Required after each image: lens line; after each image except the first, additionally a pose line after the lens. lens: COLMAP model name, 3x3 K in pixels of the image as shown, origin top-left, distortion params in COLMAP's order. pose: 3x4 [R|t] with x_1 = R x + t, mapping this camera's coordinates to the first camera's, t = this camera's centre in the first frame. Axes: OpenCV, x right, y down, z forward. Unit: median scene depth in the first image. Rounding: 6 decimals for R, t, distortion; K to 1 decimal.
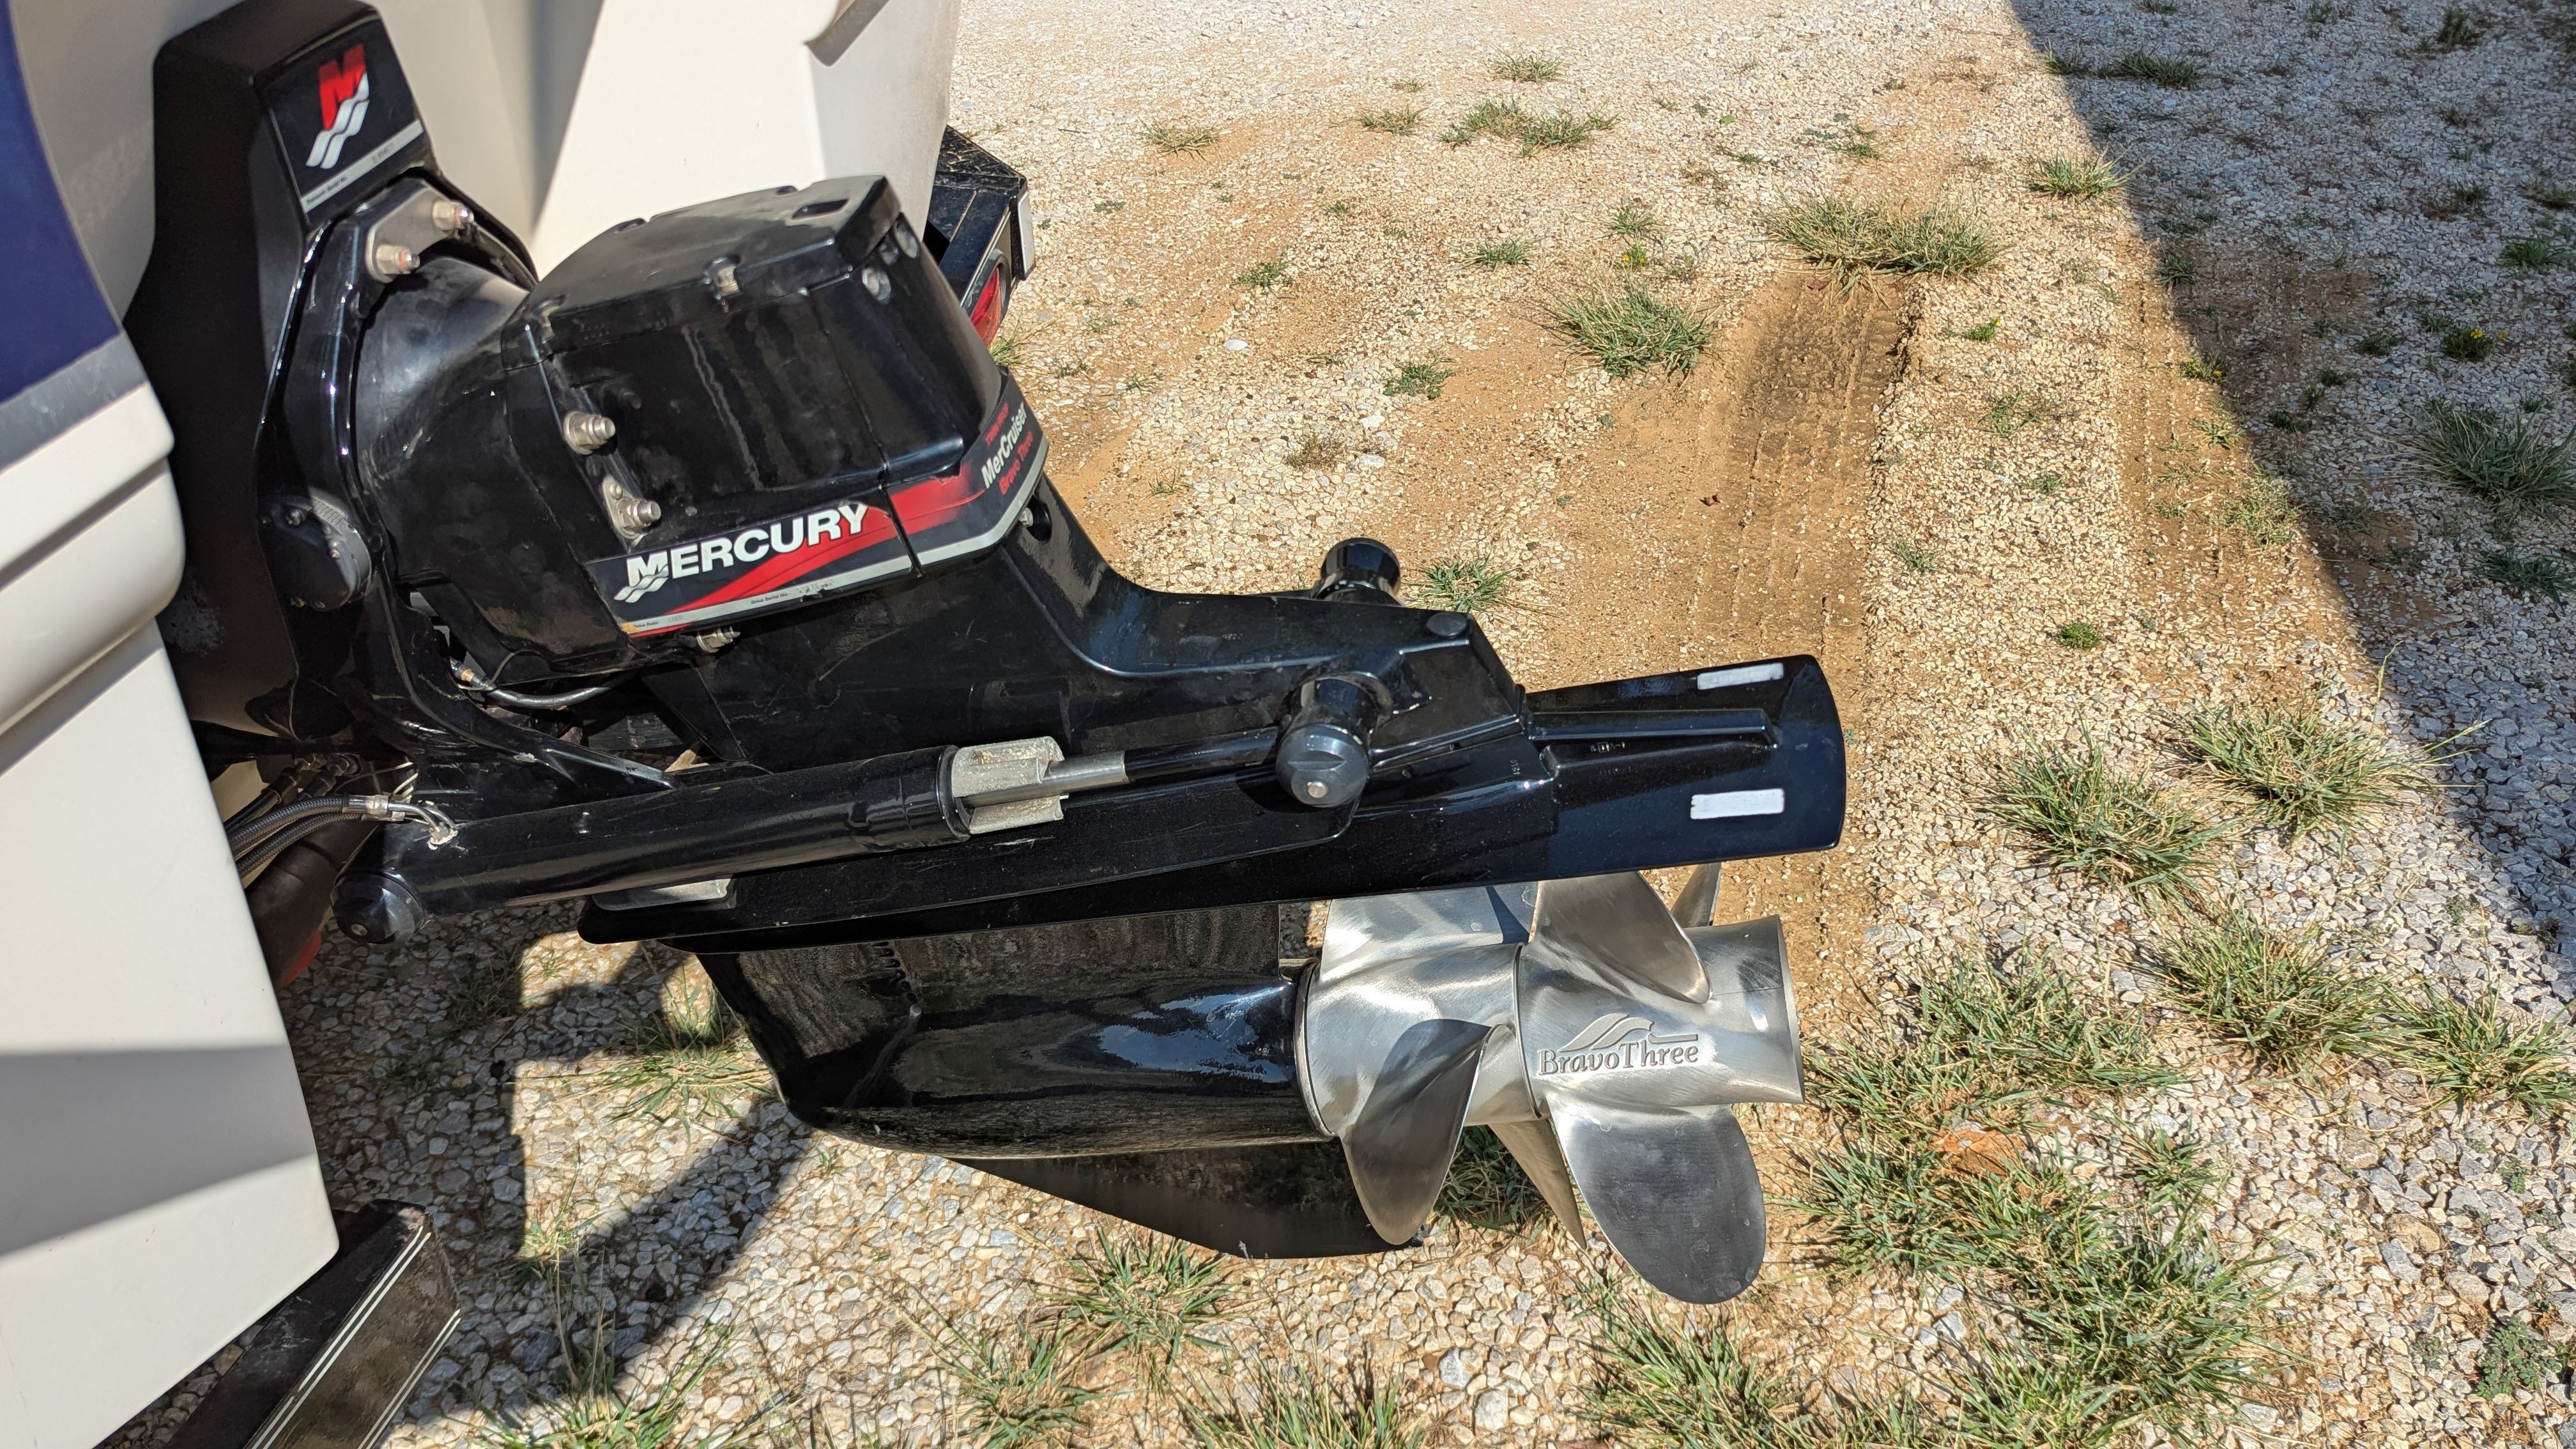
lens RADIAL K [[1748.7, 0, 1280.8], [0, 1748.7, 720.1], [0, 0, 1]] dist [0.040450, -0.020038]
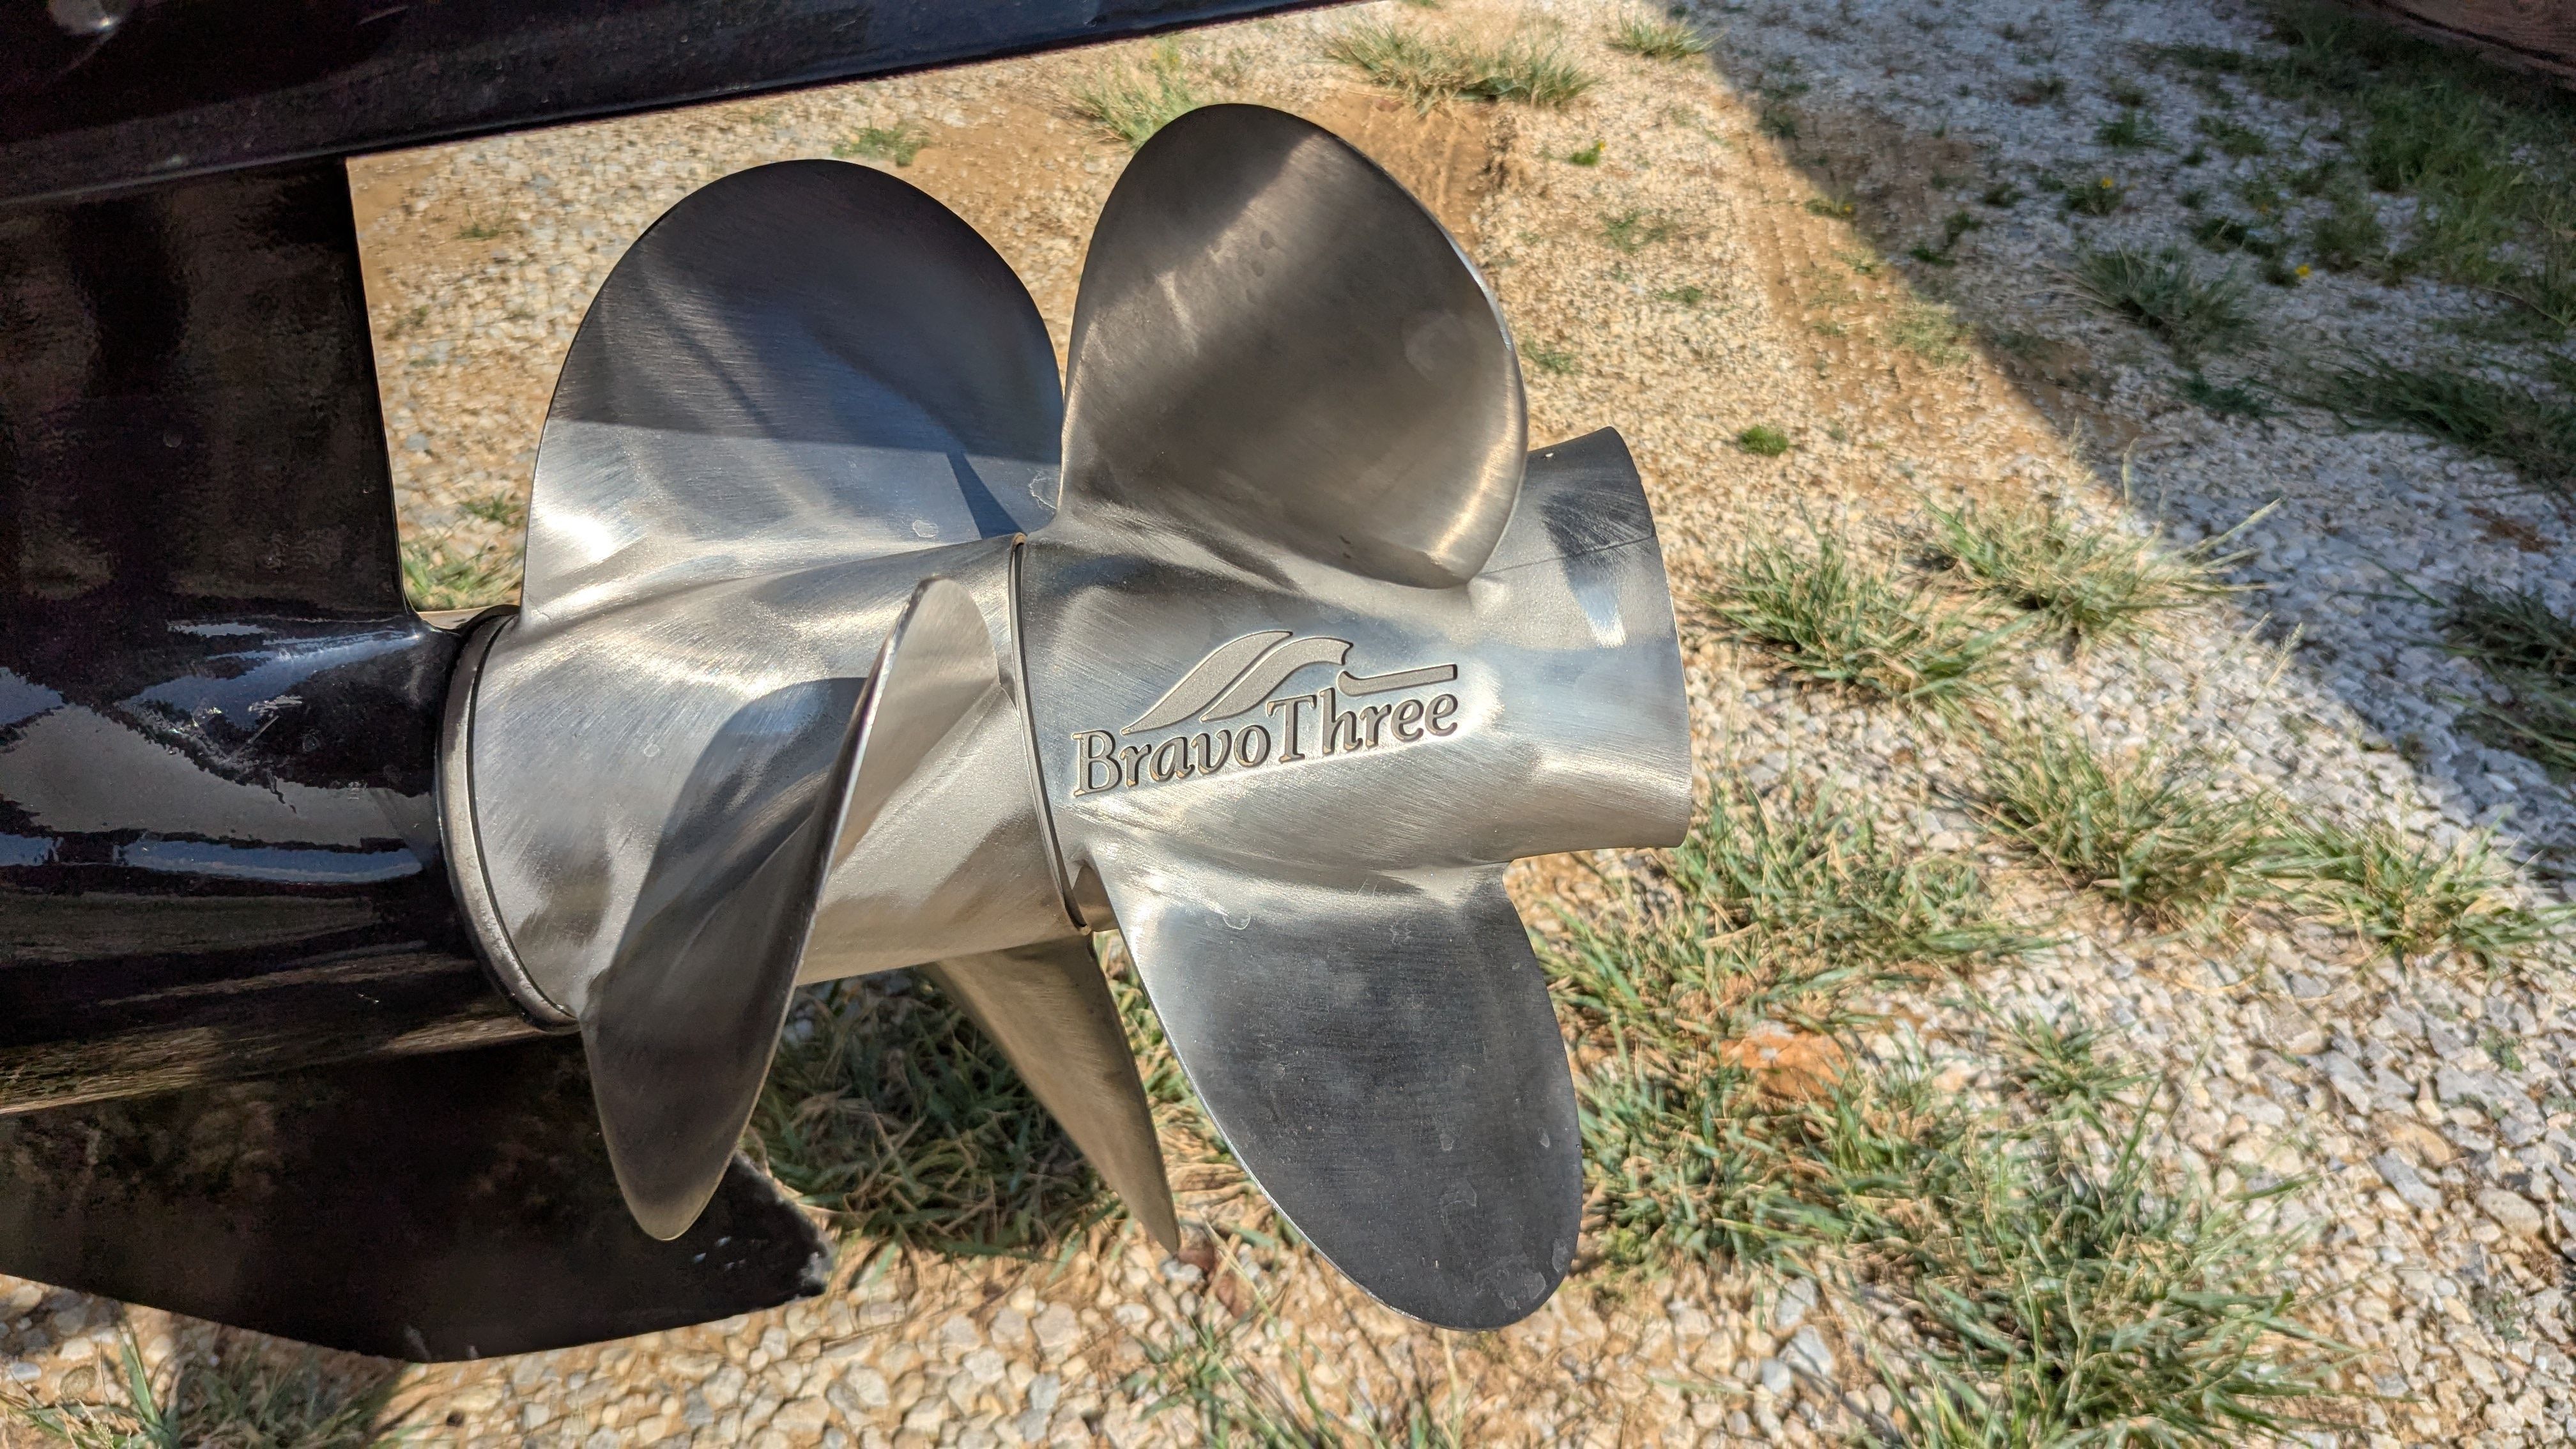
lens RADIAL K [[1895.4, 0, 1290.2], [0, 1895.4, 721.6], [0, 0, 1]] dist [0.026131, -0.009706]
pose [[0.963617, -0.010861, 0.267066, 0.056447], [0.020691, 0.999207, -0.034021, 0.142391], [-0.266484, 0.038309, 0.963078, 0.403702]]
